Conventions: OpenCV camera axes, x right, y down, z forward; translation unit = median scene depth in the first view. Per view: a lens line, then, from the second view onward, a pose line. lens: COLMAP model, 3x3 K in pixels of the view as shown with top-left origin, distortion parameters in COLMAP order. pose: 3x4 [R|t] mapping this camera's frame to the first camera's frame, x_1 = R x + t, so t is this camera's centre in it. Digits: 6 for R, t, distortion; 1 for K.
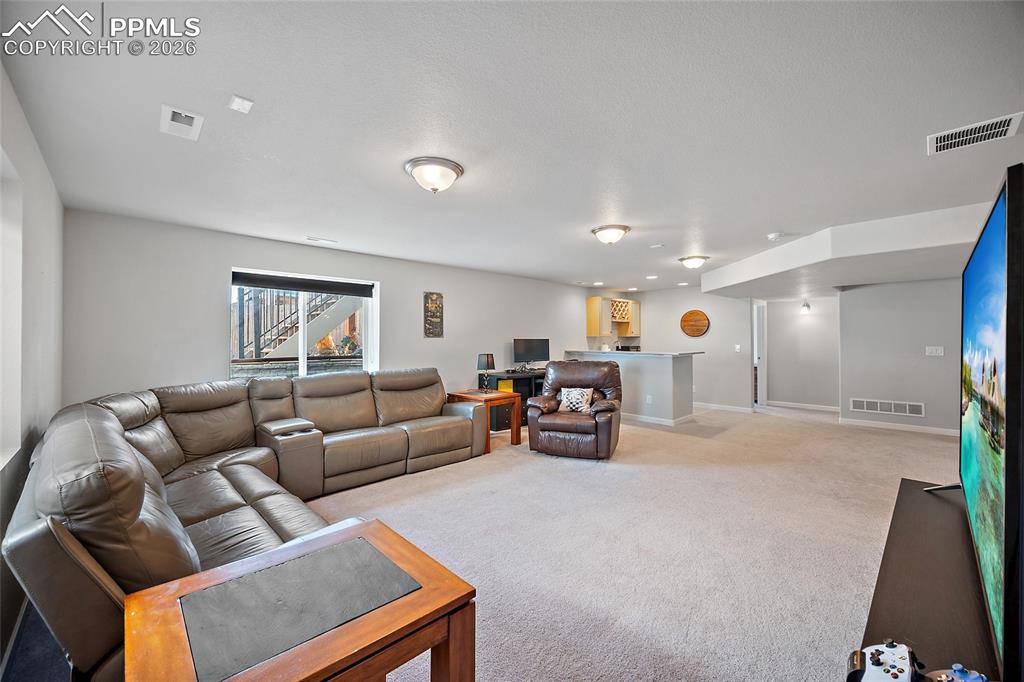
lens RADIAL K [[403.6, 0, 515.4], [0, 403.6, 339.9], [0, 0, 1]] dist [-0.001134, 0.000451]
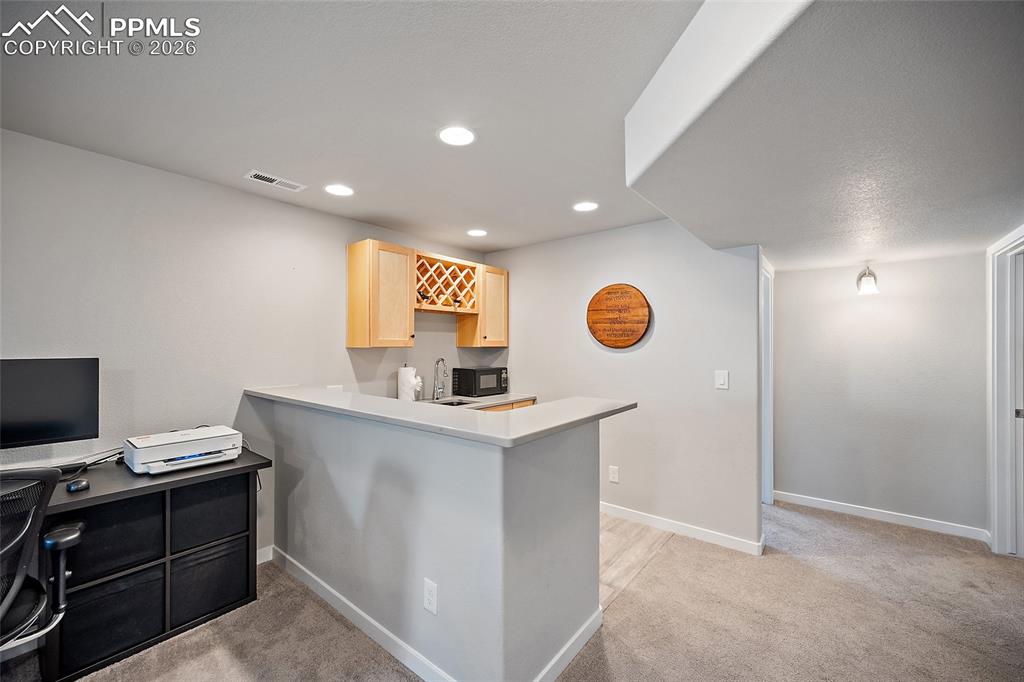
lens RADIAL K [[403.6, 0, 507.8], [0, 403.6, 347.1], [0, 0, 1]] dist [-0.001134, 0.000451]
pose [[0.994182, 0.000855, 0.107709, 0.279532], [-0.001664, 0.999971, 0.007424, -0.011766], [-0.107699, -0.007560, 0.994155, 0.583662]]
